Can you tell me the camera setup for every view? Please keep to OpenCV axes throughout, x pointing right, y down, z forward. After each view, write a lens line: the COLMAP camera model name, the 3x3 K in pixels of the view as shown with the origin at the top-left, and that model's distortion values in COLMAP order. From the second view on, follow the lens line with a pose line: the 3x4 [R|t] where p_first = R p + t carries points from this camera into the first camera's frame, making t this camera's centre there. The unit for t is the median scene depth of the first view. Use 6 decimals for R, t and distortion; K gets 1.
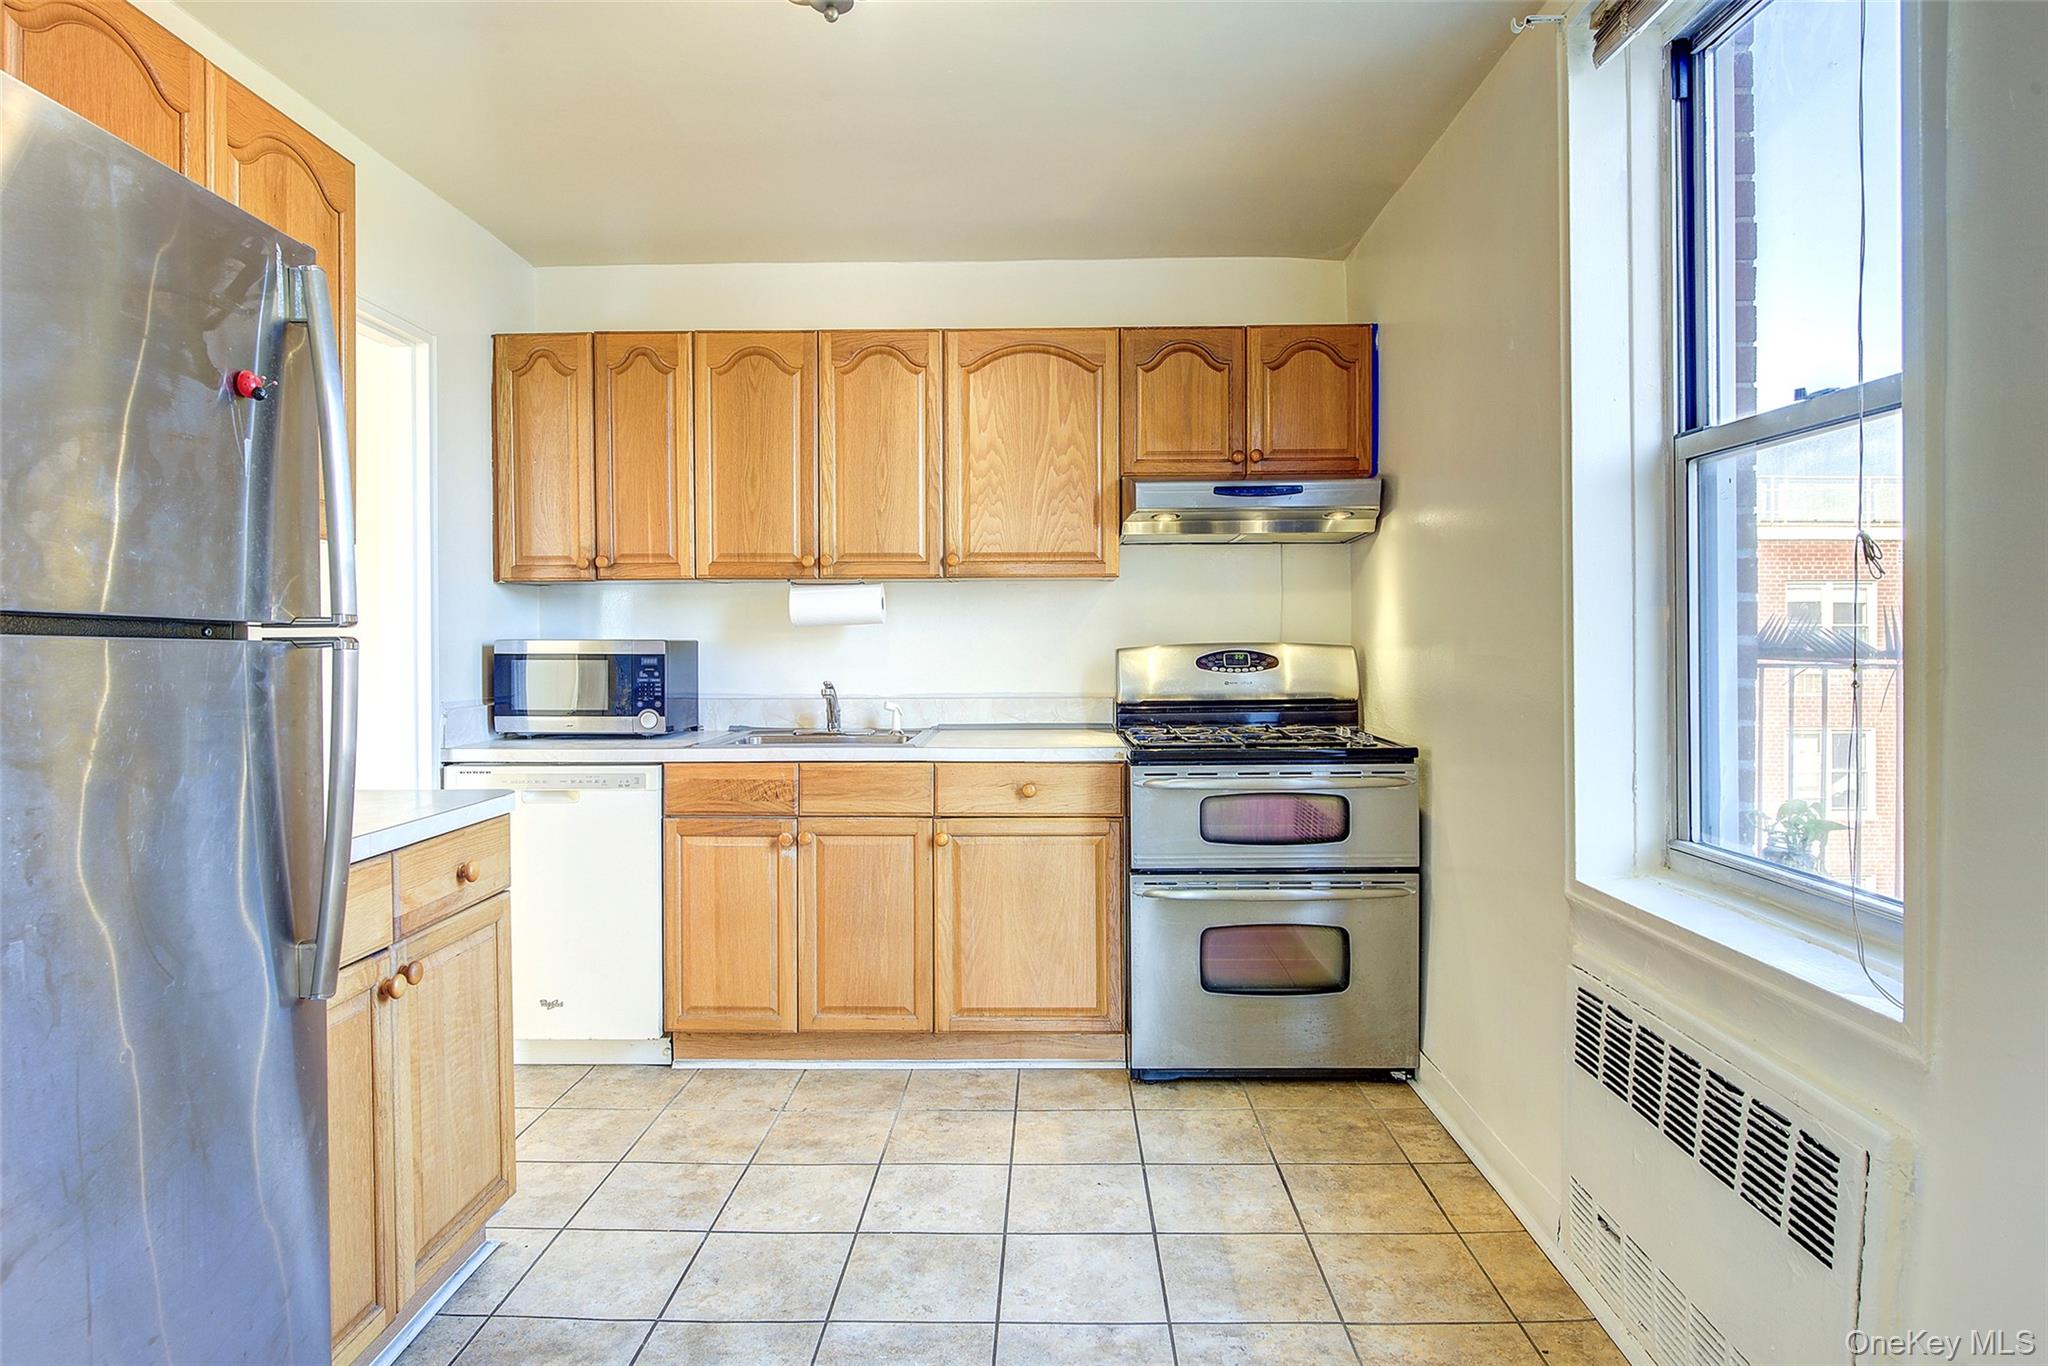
lens RADIAL K [[1141.1, 0, 1052.0], [0, 1141.1, 645.5], [0, 0, 1]] dist [0.009272, -0.001597]
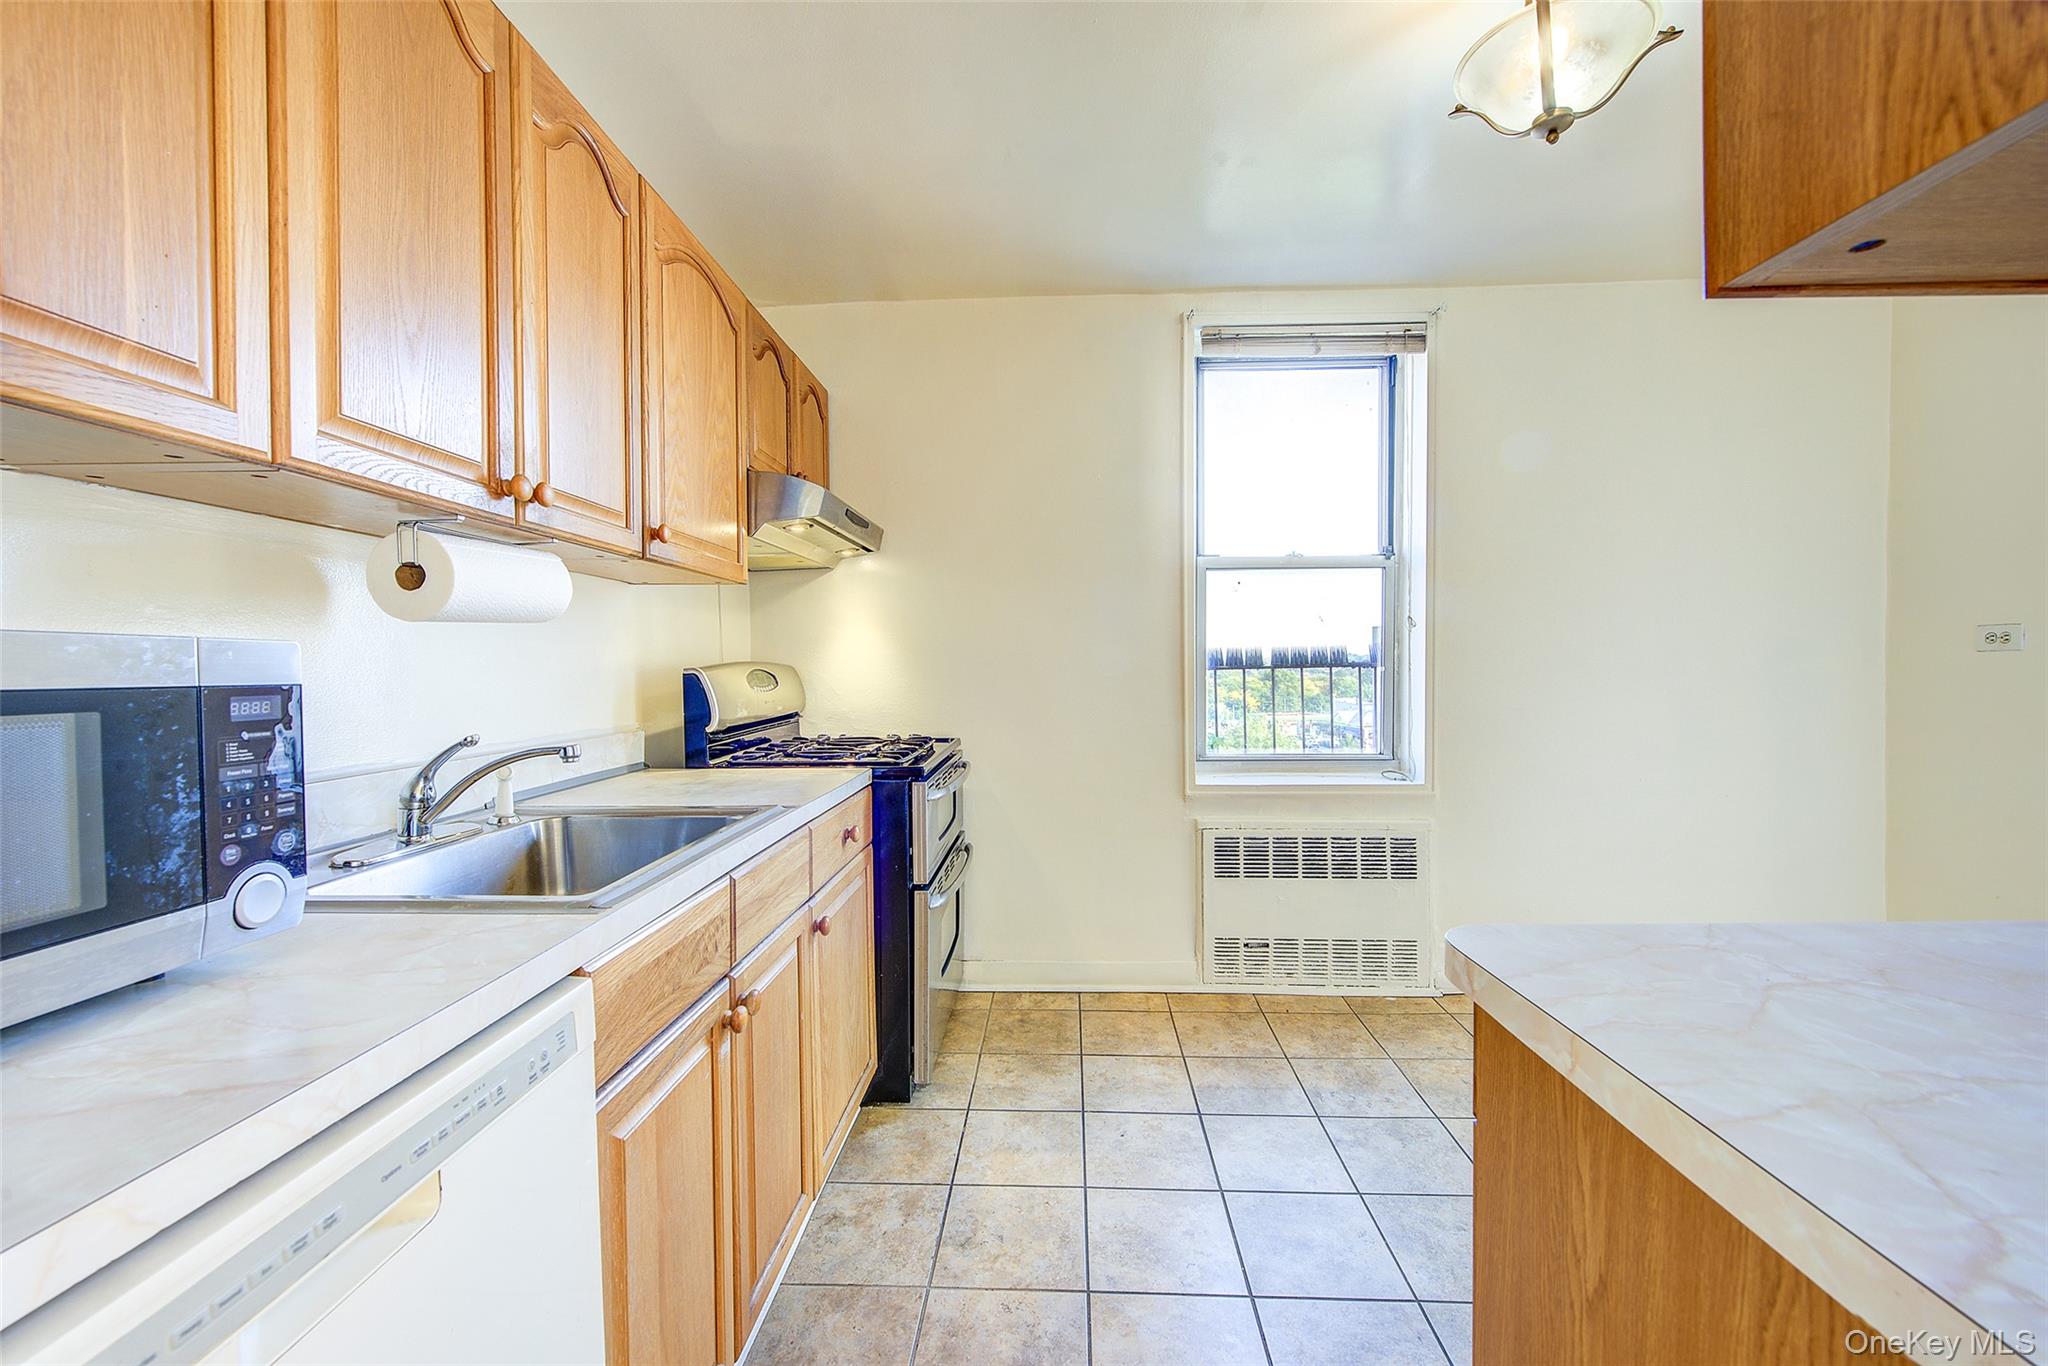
lens RADIAL K [[814.2, 0, 1011.8], [0, 814.2, 671.9], [0, 0, 1]] dist [-0.000548, -0.000909]
pose [[0.042724, -0.007958, 0.999055, -0.606095], [0.010161, 0.999920, 0.007531, 0.004890], [-0.999035, 0.009829, 0.042801, 0.851109]]
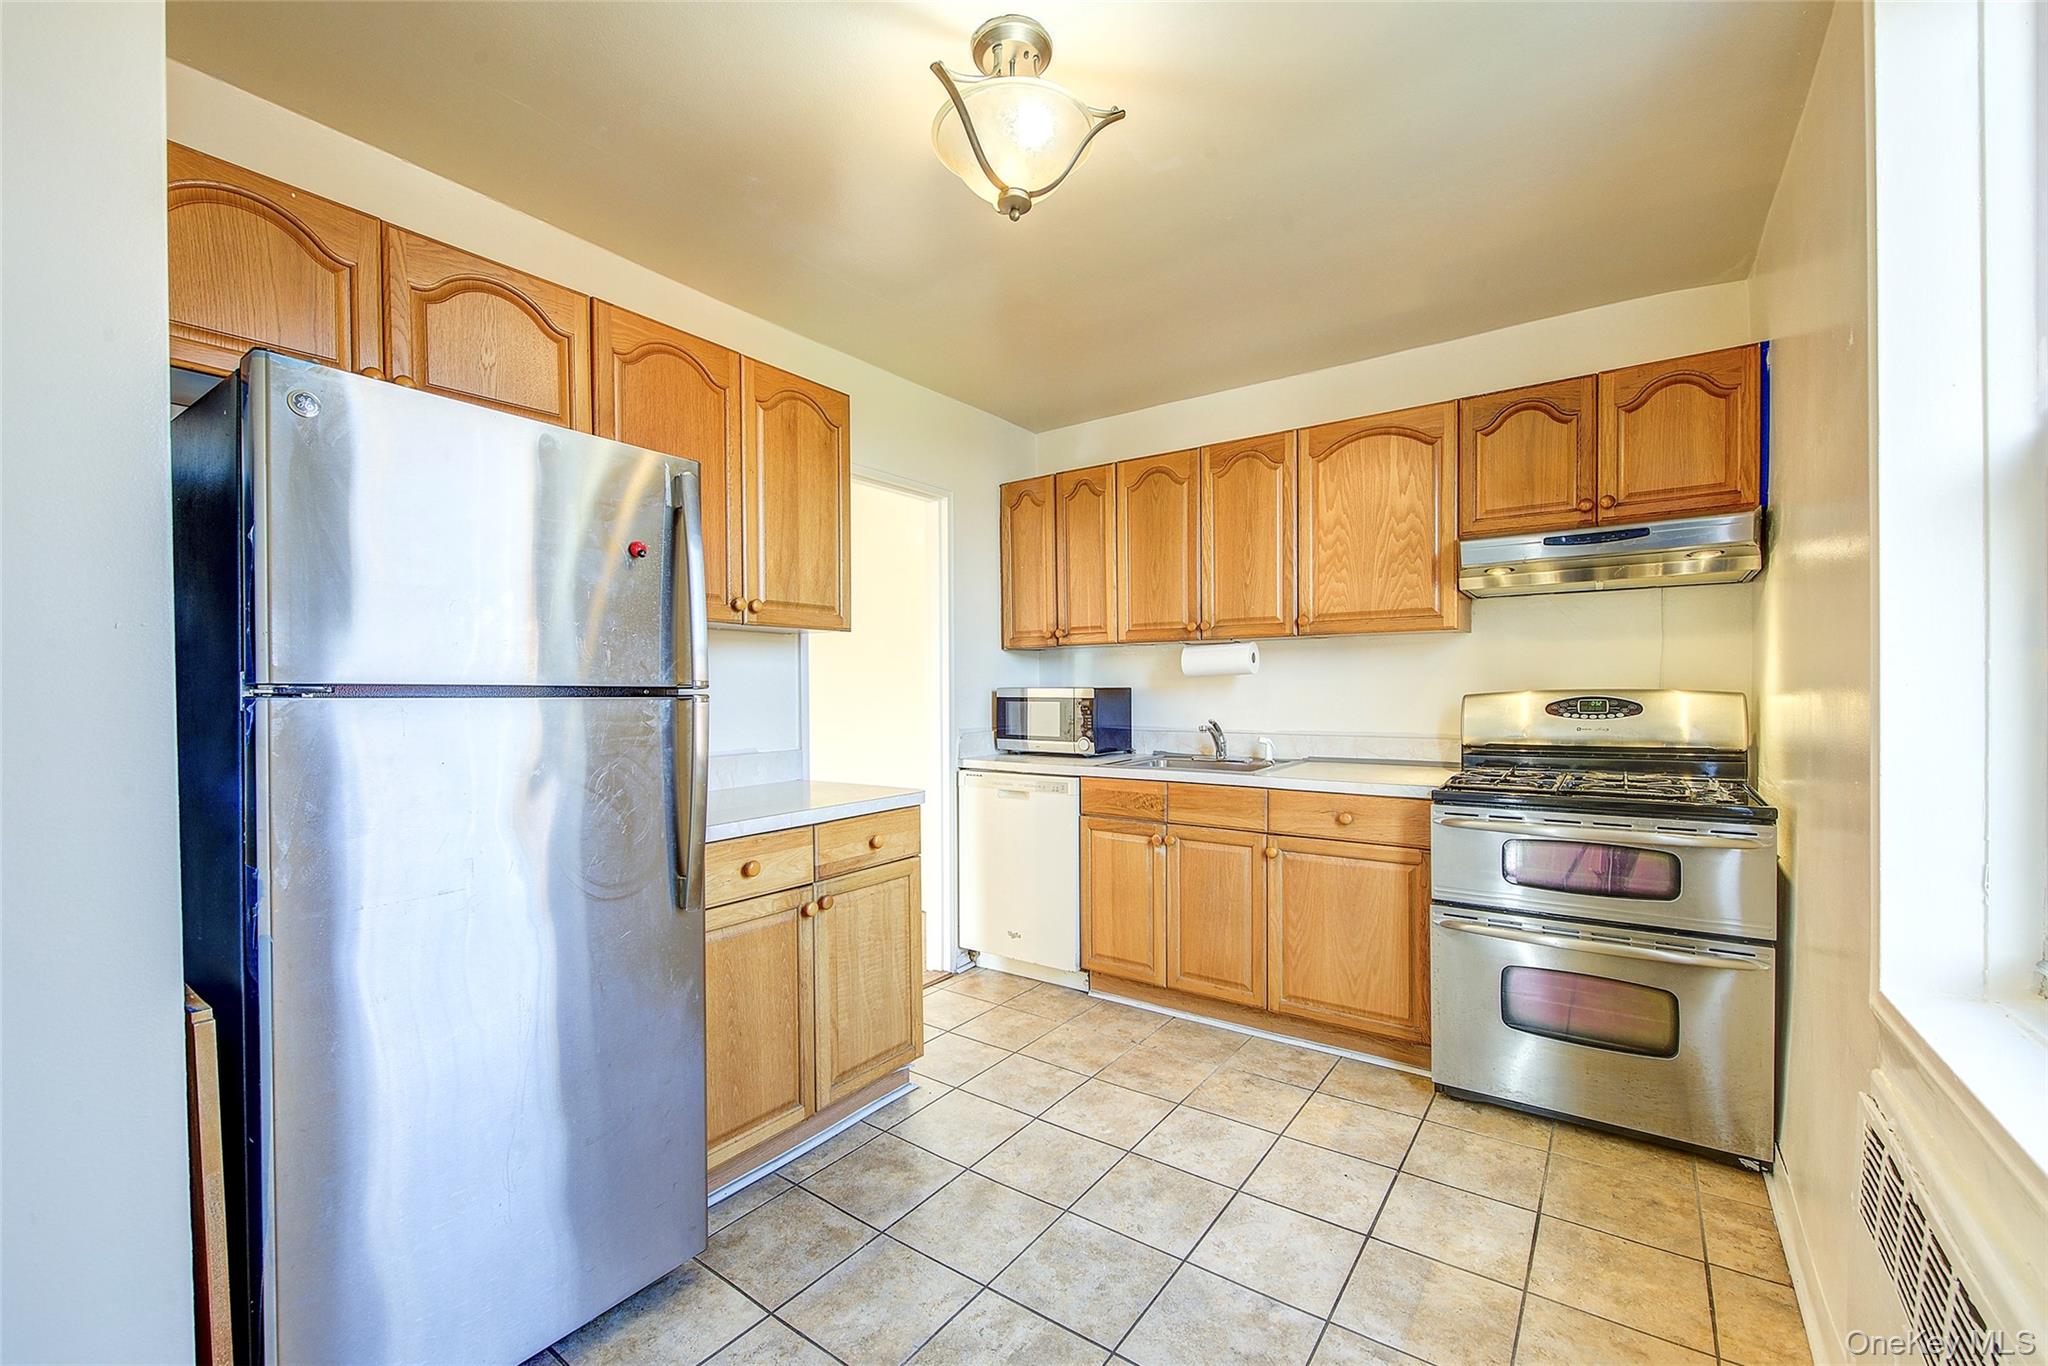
lens RADIAL K [[851.5, 0, 1040.7], [0, 851.5, 695.1], [0, 0, 1]] dist [0.001222, -0.002283]
pose [[0.823791, 0.003519, -0.566882, 0.211870], [0.003154, 0.999937, 0.010791, -0.007992], [0.566884, -0.010678, 0.823728, 0.117390]]
